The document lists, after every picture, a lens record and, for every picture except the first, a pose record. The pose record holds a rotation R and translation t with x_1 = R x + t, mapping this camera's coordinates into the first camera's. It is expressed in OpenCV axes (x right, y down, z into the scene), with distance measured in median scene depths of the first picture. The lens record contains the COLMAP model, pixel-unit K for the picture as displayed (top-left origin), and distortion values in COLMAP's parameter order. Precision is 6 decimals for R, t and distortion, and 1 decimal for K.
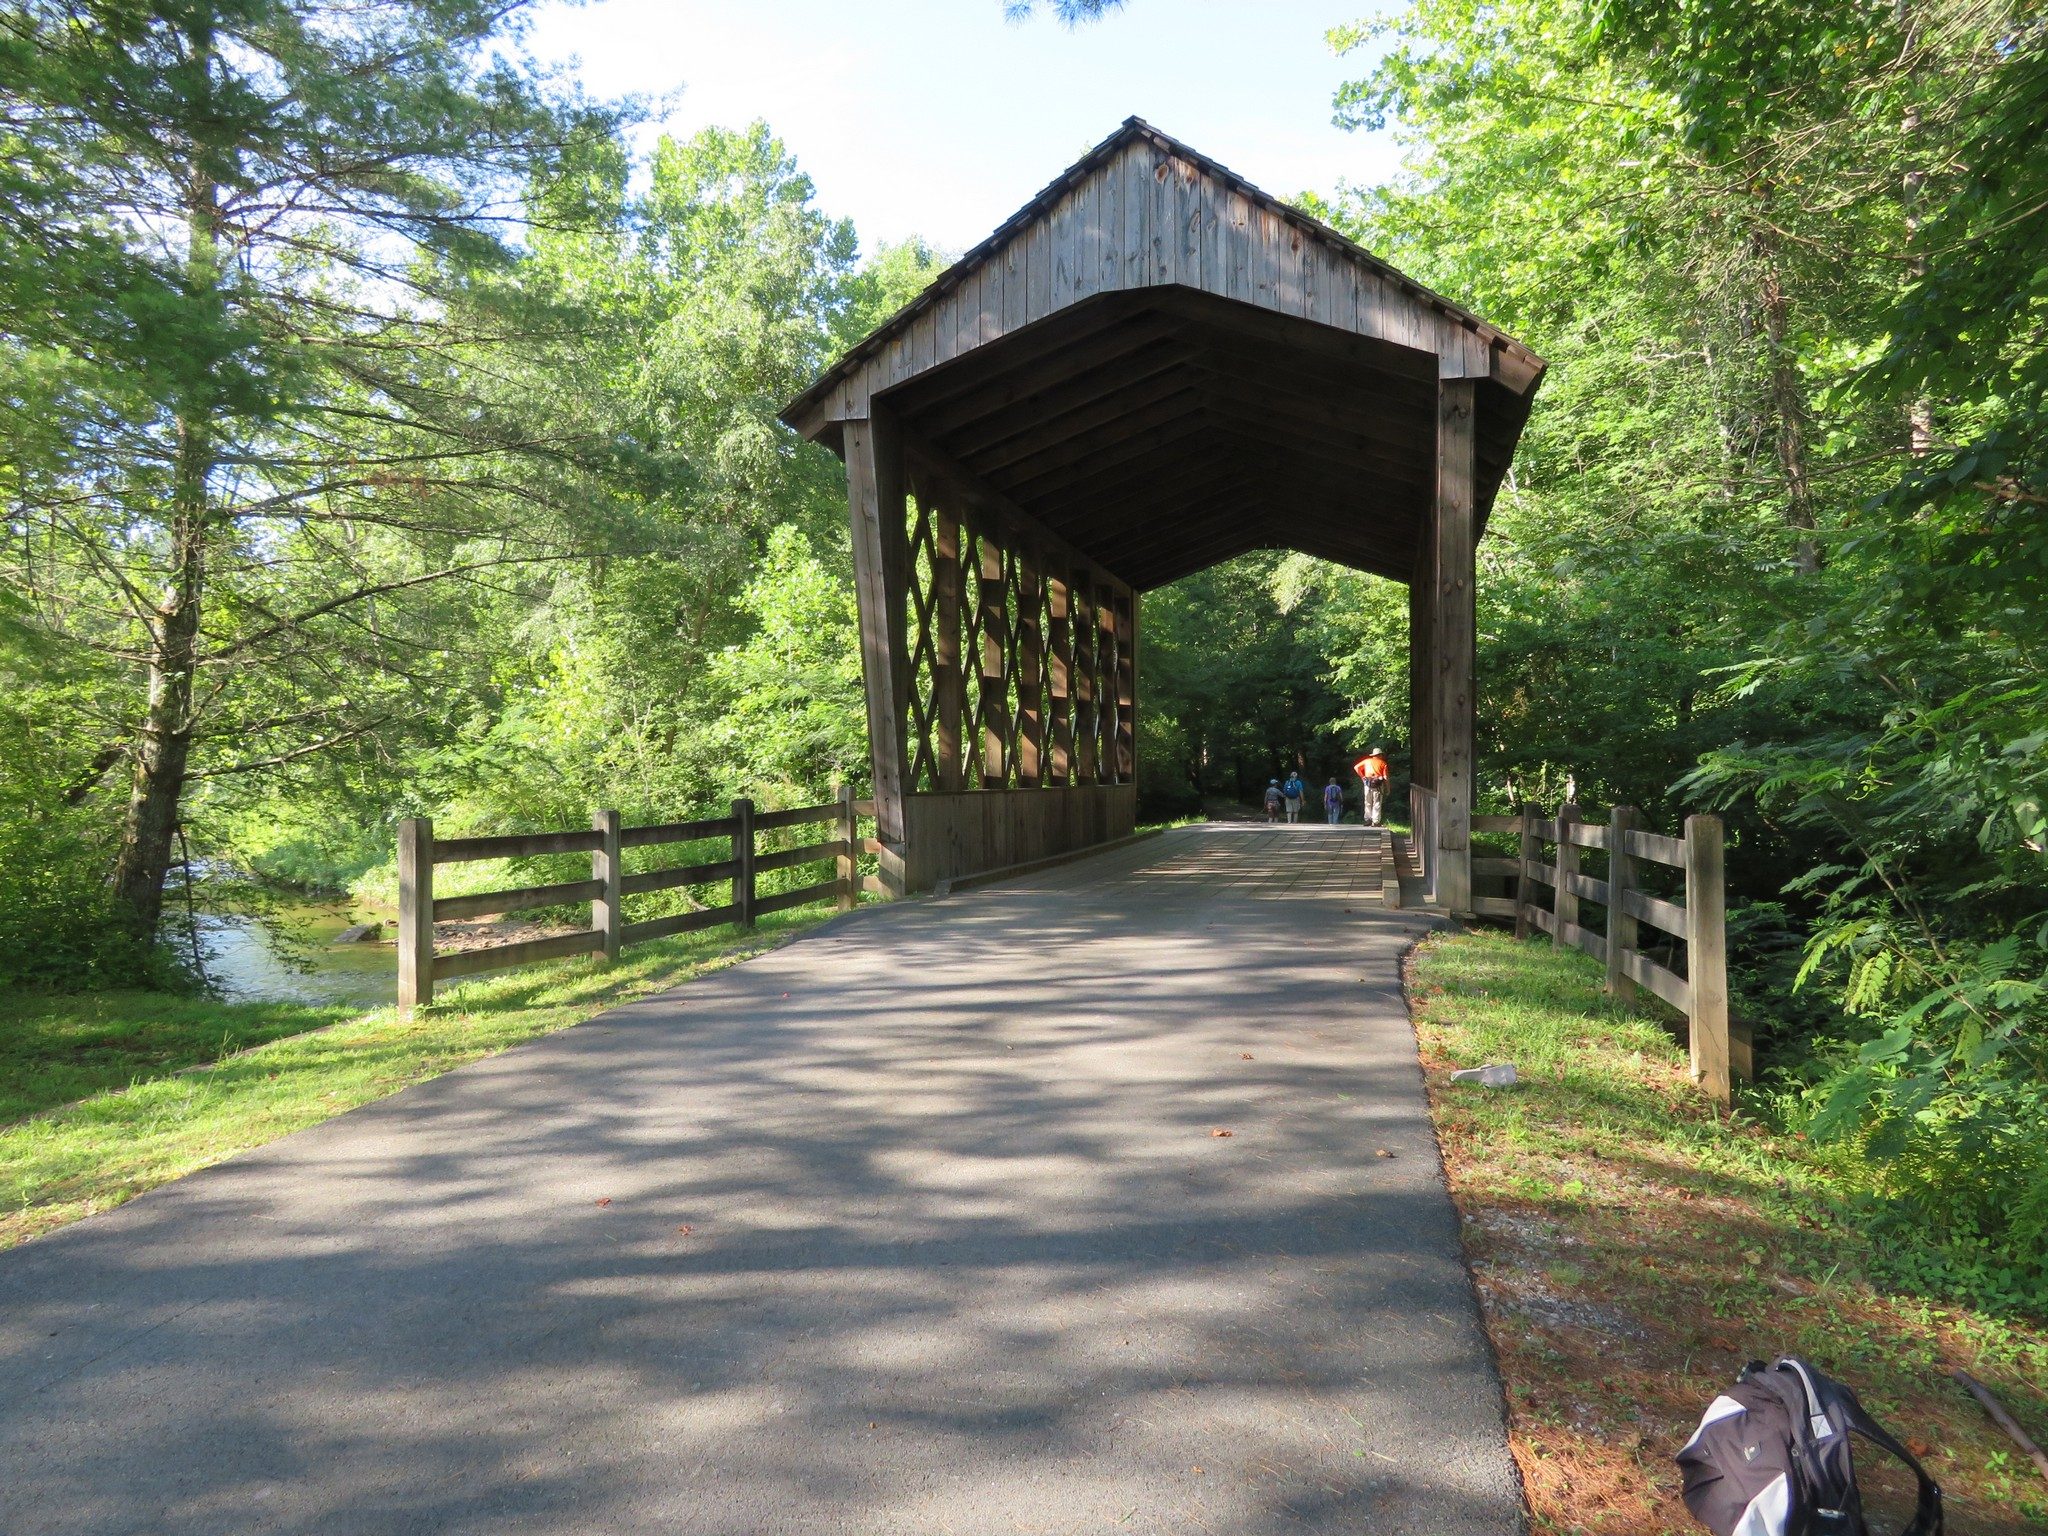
lens RADIAL K [[1489.8, 0, 1020.9], [0, 1489.8, 763.3], [0, 0, 1]] dist [-0.008894, 0.000005]
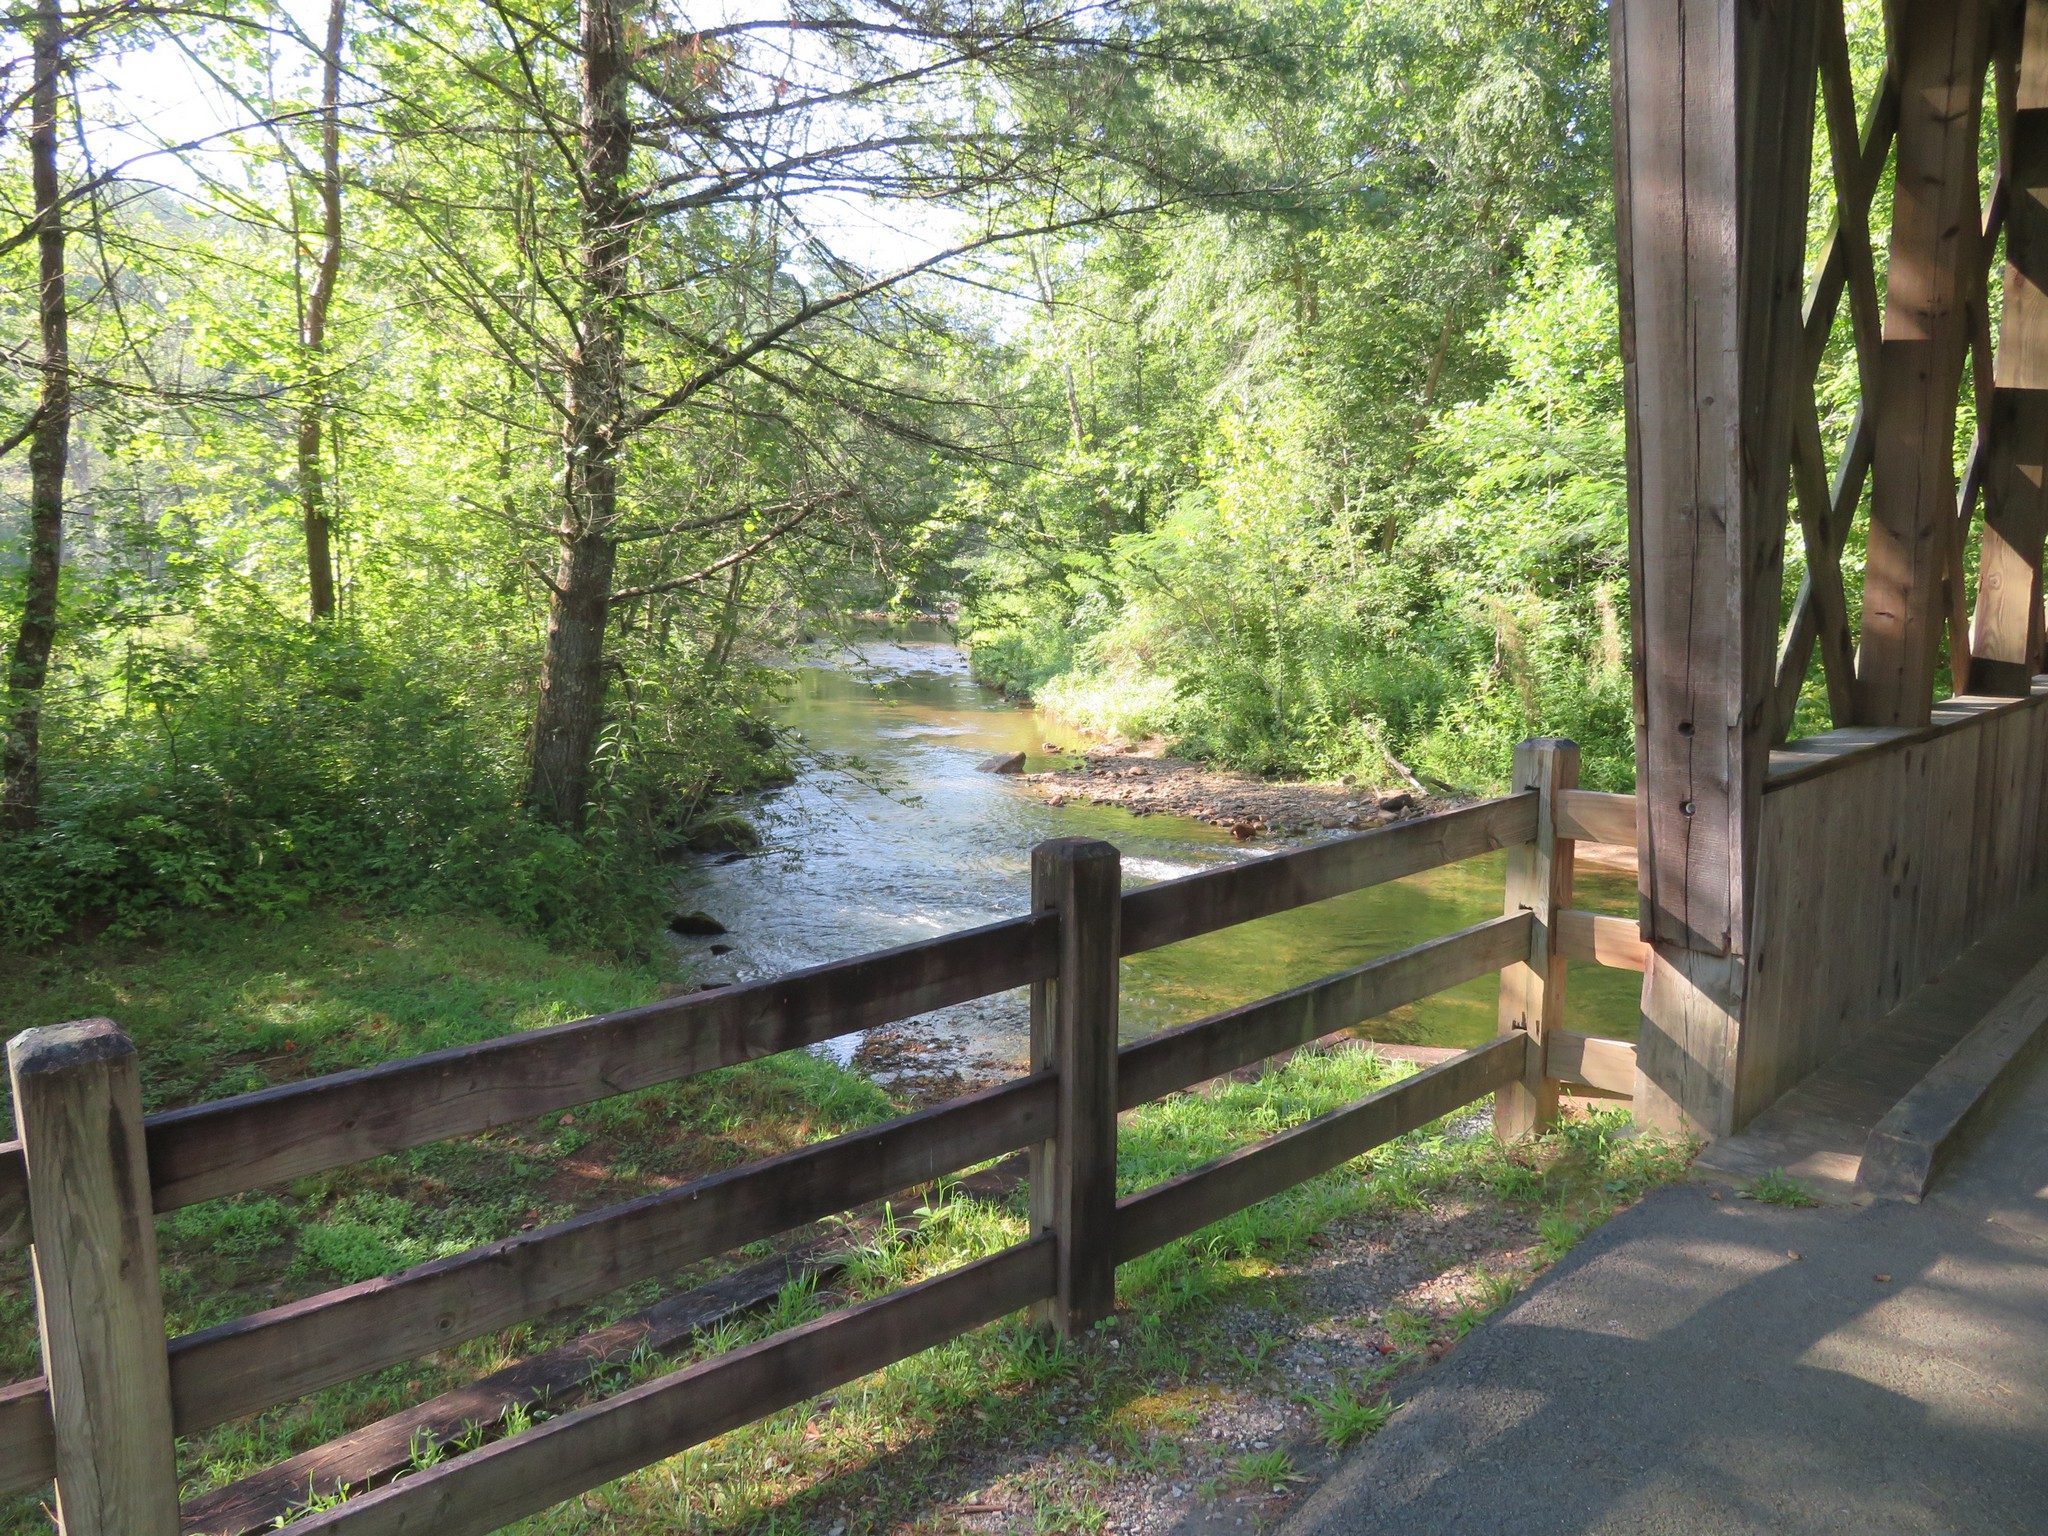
lens RADIAL K [[1489.8, 0, 1017.3], [0, 1489.8, 755.5], [0, 0, 1]] dist [-0.008894, 0.000005]
pose [[0.872543, 0.071394, -0.483292, -0.023998], [-0.003823, 0.990232, 0.139379, -0.008799], [0.488522, -0.119767, 0.864293, 0.256580]]
